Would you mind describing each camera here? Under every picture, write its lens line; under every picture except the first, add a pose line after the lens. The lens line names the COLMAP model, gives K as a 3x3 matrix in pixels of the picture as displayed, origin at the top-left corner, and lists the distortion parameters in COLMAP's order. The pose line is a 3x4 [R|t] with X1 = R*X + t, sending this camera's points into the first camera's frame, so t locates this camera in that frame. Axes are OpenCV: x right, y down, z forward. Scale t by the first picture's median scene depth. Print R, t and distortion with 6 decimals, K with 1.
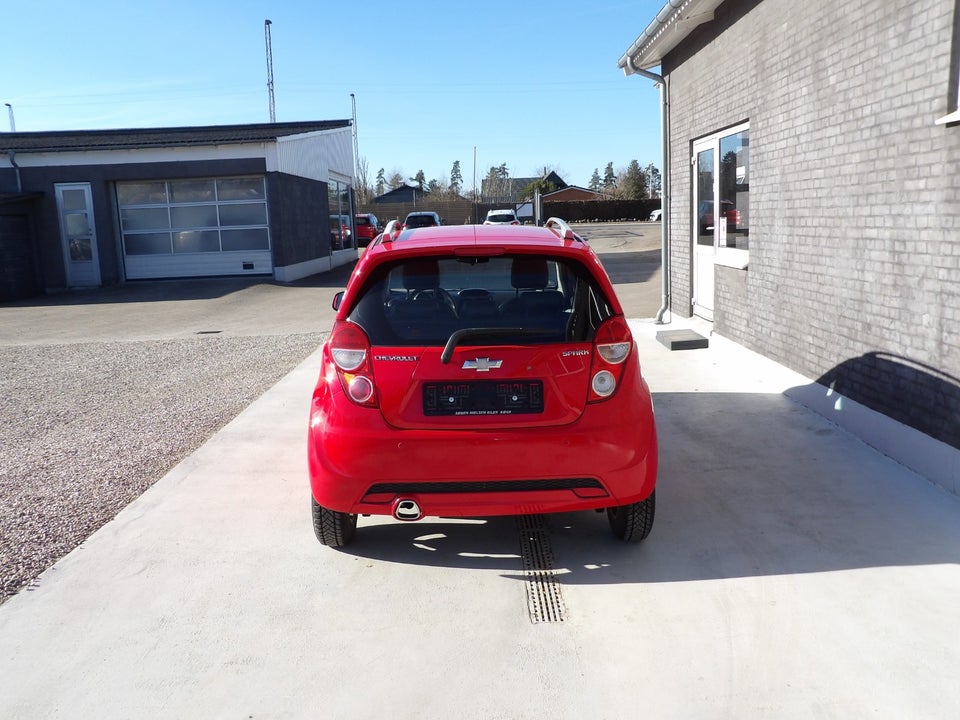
lens RADIAL K [[816.8, 0, 479.0], [0, 816.8, 357.9], [0, 0, 1]] dist [-0.025789, 0.009245]
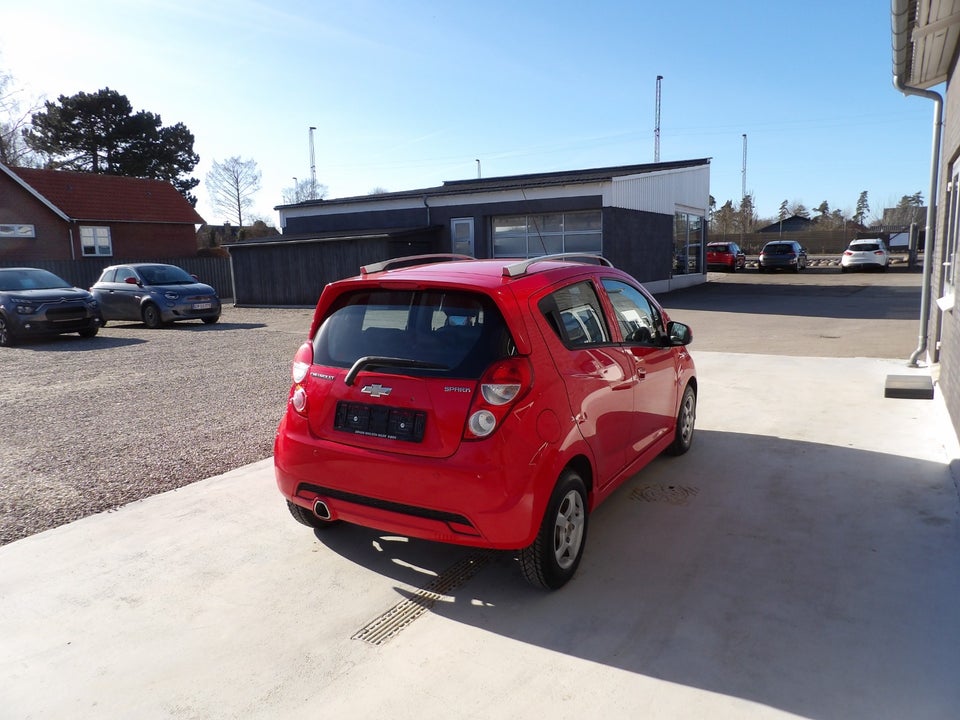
lens RADIAL K [[688.4, 0, 479.5], [0, 688.4, 364.4], [0, 0, 1]] dist [-0.018637, 0.015180]
pose [[0.858073, 0.092944, -0.505046, 0.192133], [-0.091514, 0.995418, 0.027705, -0.021200], [0.505307, 0.022446, 0.862648, 0.093800]]
